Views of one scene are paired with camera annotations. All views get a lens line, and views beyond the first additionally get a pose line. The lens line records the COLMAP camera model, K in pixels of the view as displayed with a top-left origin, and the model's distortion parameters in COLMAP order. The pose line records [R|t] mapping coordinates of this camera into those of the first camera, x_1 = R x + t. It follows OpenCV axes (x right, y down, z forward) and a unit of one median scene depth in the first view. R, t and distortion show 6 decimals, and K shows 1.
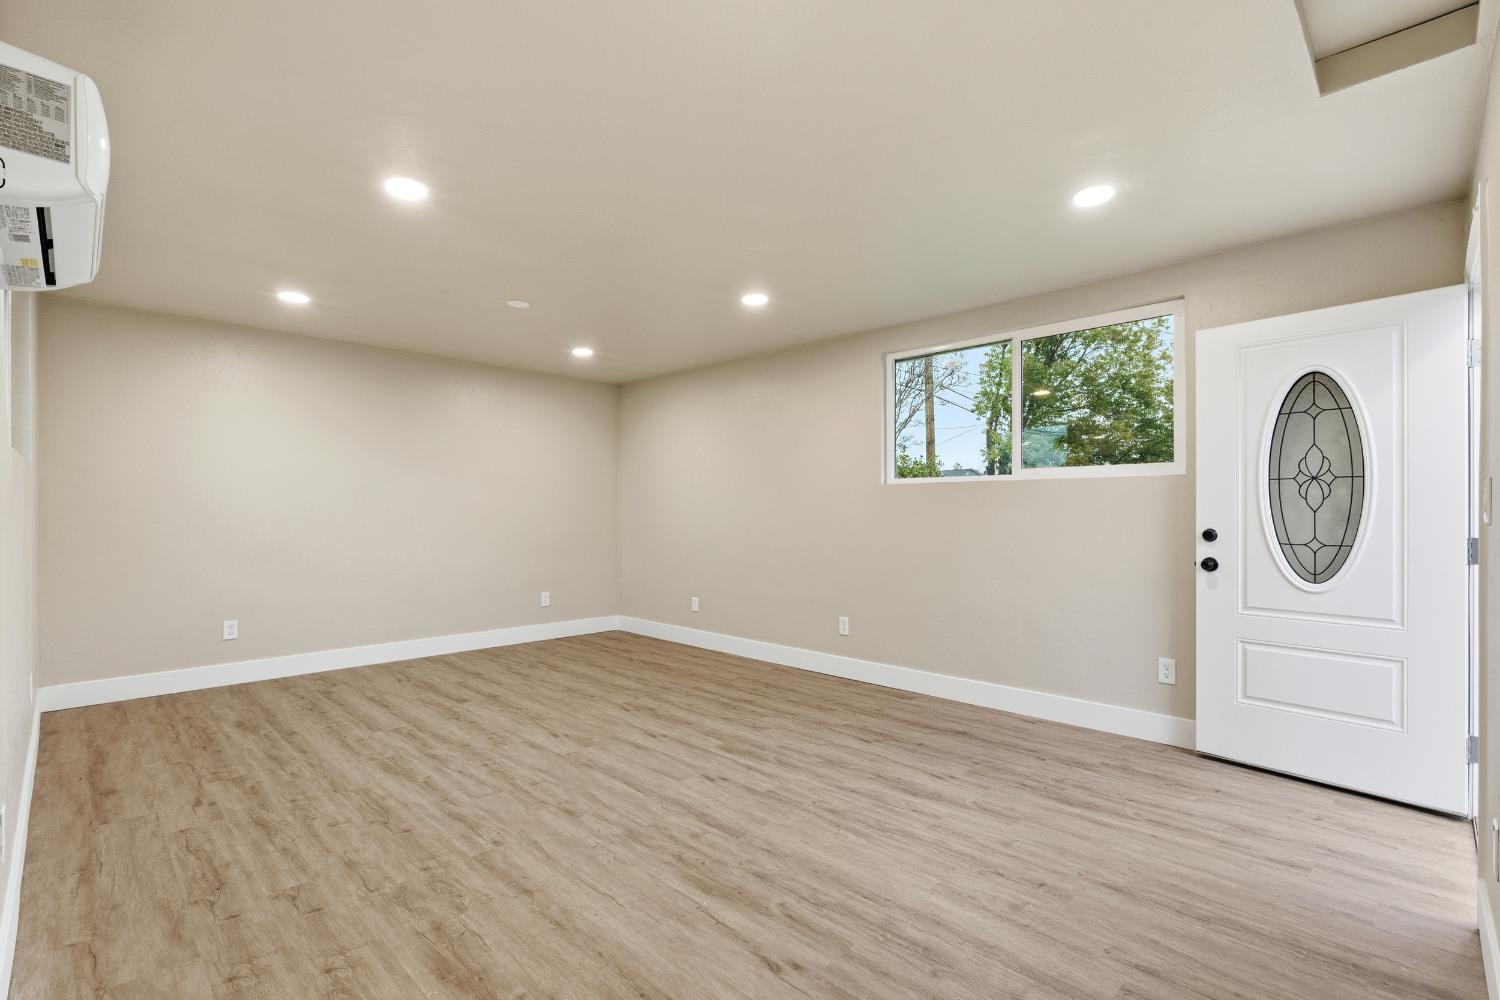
lens RADIAL K [[667.1, 0, 754.4], [0, 667.1, 505.5], [0, 0, 1]] dist [-0.010468, 0.000199]
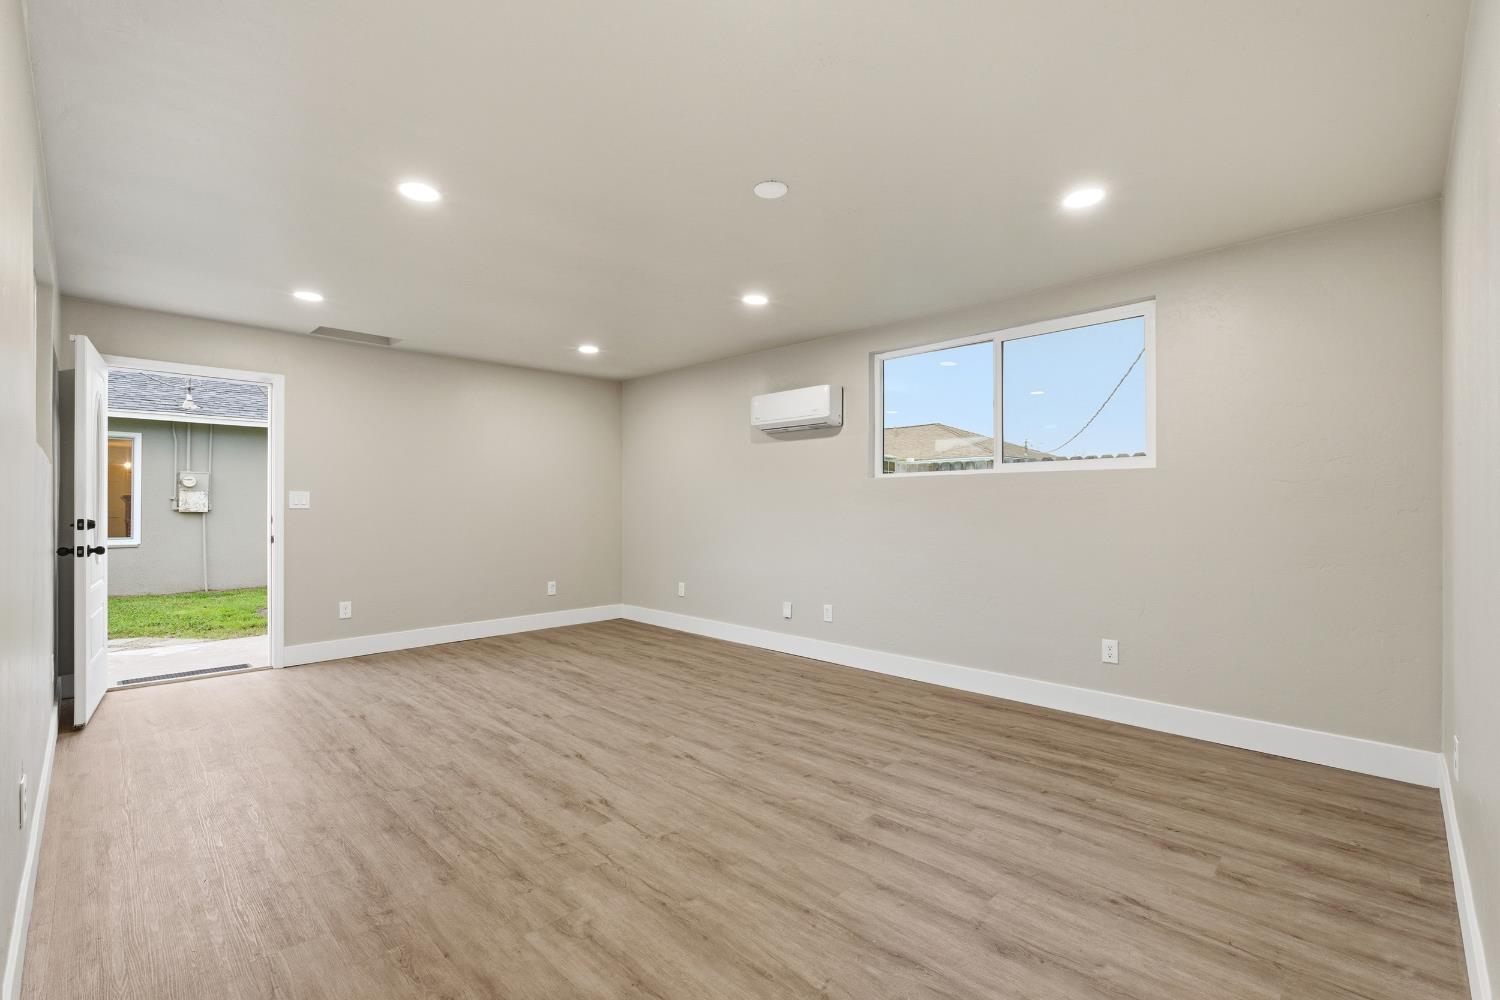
lens RADIAL K [[667.1, 0, 754.4], [0, 667.1, 505.5], [0, 0, 1]] dist [-0.010468, 0.000199]
pose [[-0.999978, -0.000170, 0.006645, -0.419045], [-0.000240, 0.999945, -0.010527, 0.023077], [-0.006643, -0.010528, -0.999923, 2.025400]]
